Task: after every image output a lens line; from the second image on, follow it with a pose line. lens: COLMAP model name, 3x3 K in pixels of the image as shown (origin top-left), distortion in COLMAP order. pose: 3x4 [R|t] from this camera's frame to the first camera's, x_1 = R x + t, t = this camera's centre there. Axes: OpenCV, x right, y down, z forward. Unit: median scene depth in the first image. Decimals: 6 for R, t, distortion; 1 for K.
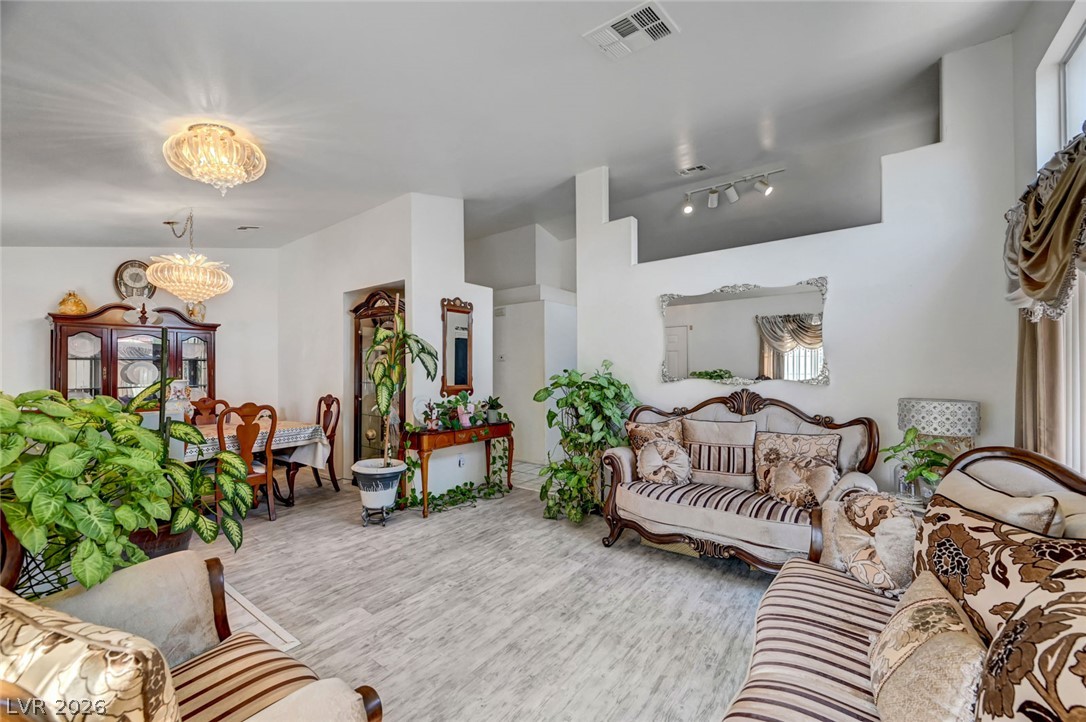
lens RADIAL K [[437.1, 0, 541.6], [0, 437.1, 365.1], [0, 0, 1]] dist [0.001430, -0.000001]
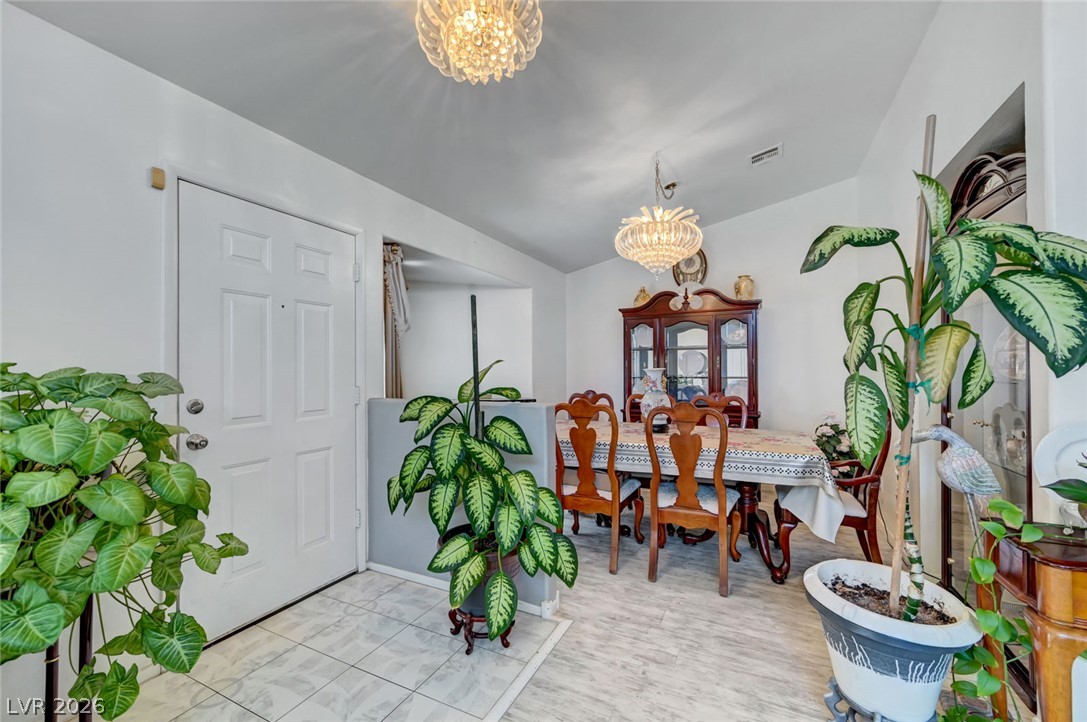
lens RADIAL K [[437.5, 0, 543.2], [0, 437.5, 364.4], [0, 0, 1]] dist [0.001430, -0.000001]
pose [[0.187619, -0.001897, -0.982240, -0.053423], [0.009634, 0.999954, -0.000091, 0.026379], [0.982195, -0.009446, 0.187629, 0.665329]]
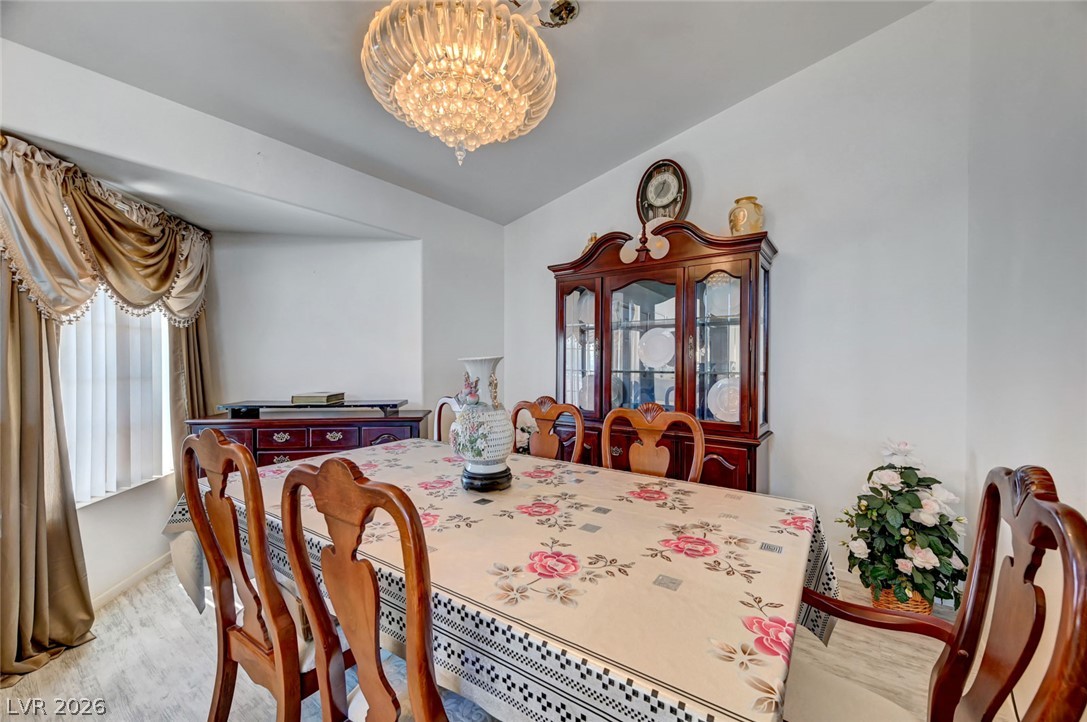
lens RADIAL K [[437.5, 0, 544.3], [0, 437.5, 360.4], [0, 0, 1]] dist [0.001430, -0.000001]
pose [[0.022609, 0.013178, -0.999658, -0.432951], [0.013963, 0.999811, 0.013495, 0.033744], [0.999647, -0.014264, 0.022420, 1.094204]]
